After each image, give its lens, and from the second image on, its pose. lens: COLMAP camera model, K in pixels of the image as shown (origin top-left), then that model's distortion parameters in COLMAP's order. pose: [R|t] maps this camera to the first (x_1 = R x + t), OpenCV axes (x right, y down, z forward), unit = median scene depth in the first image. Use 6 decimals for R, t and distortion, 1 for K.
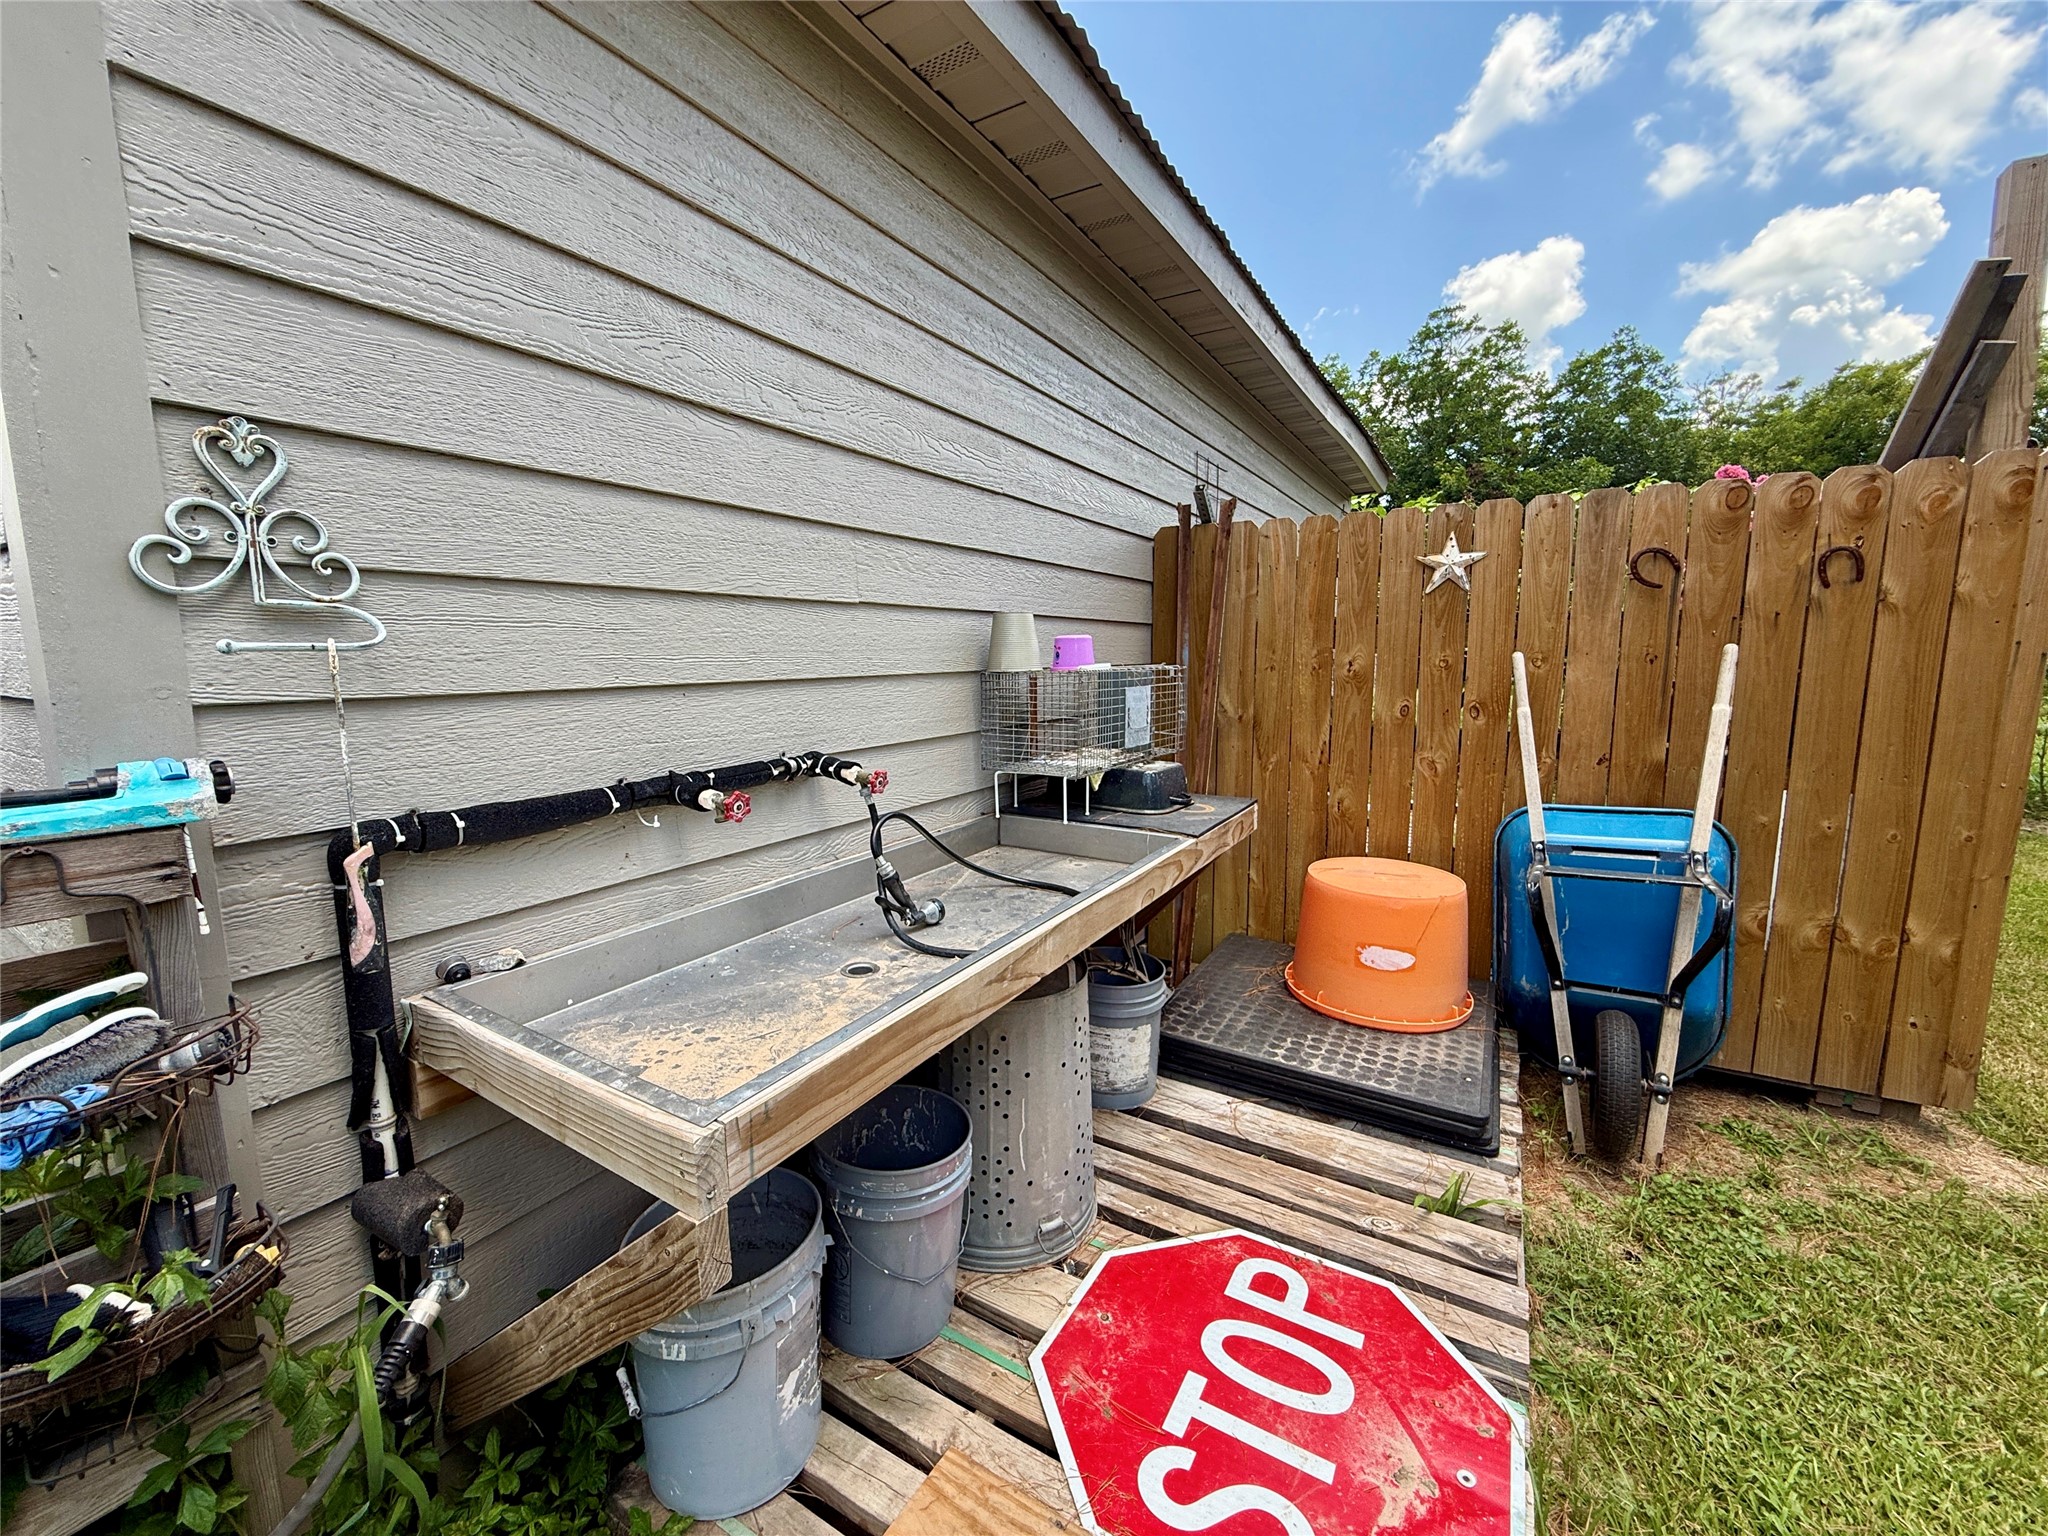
lens RADIAL K [[818.3, 0, 1016.7], [0, 818.3, 767.0], [0, 0, 1]] dist [0.000127, -0.000309]
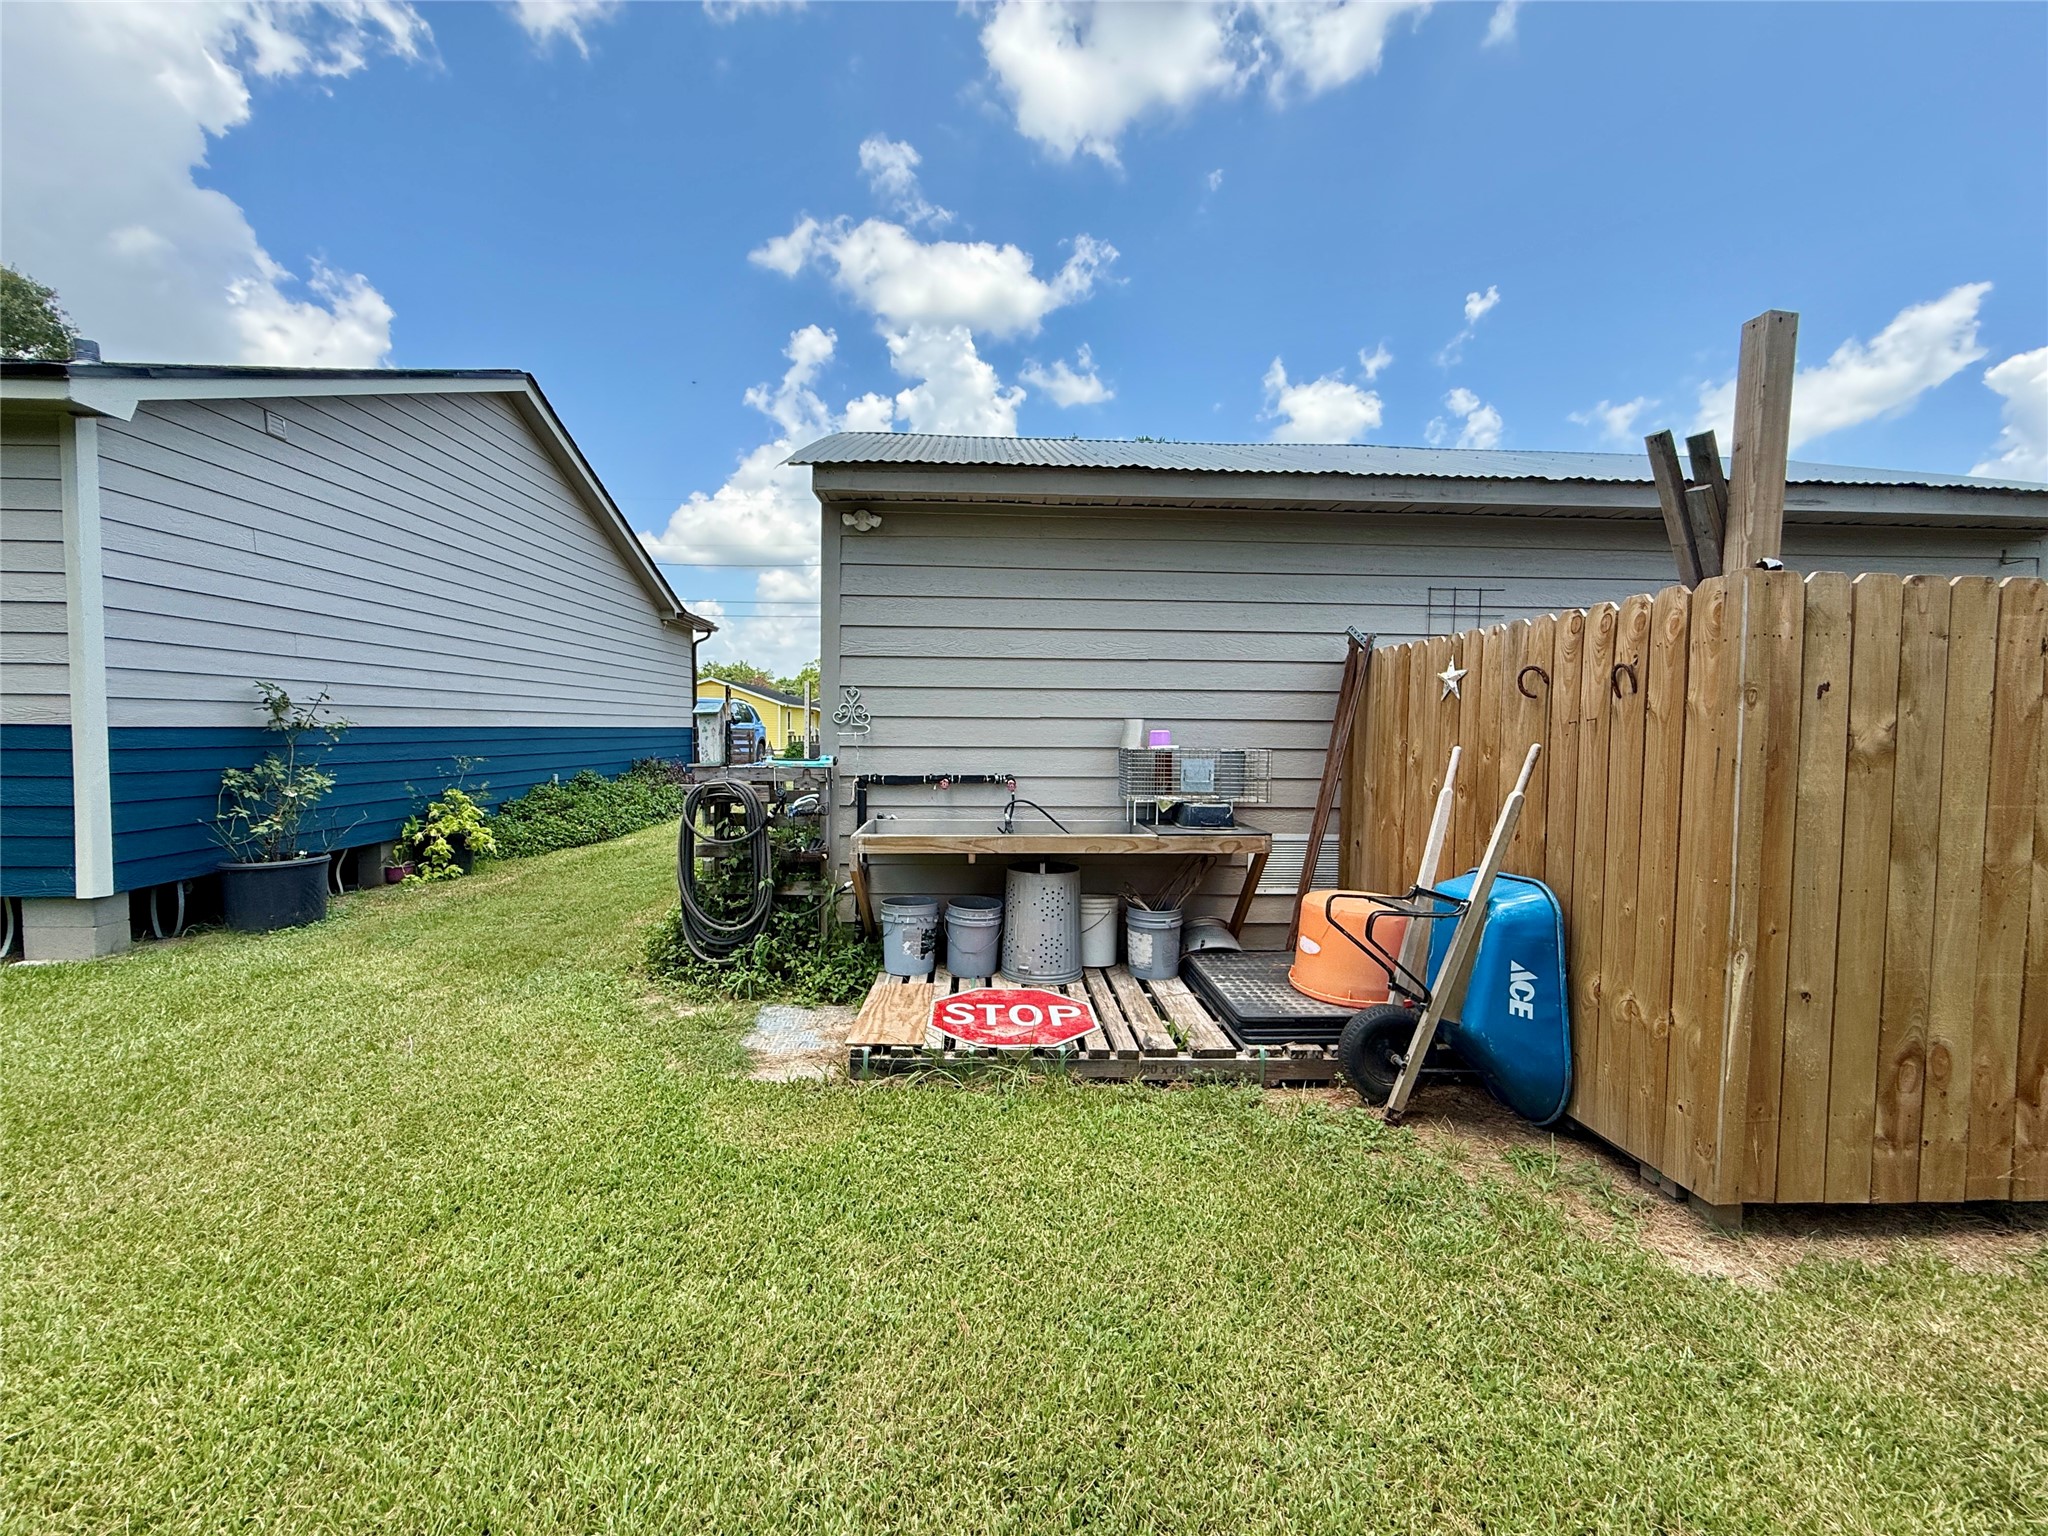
lens RADIAL K [[818.3, 0, 1016.7], [0, 818.3, 767.0], [0, 0, 1]] dist [0.000127, -0.000309]
pose [[0.557687, 0.049732, -0.828560, 1.696537], [-0.126067, 0.991698, -0.025329, 0.016952], [0.820422, 0.118579, 0.559327, -0.394095]]
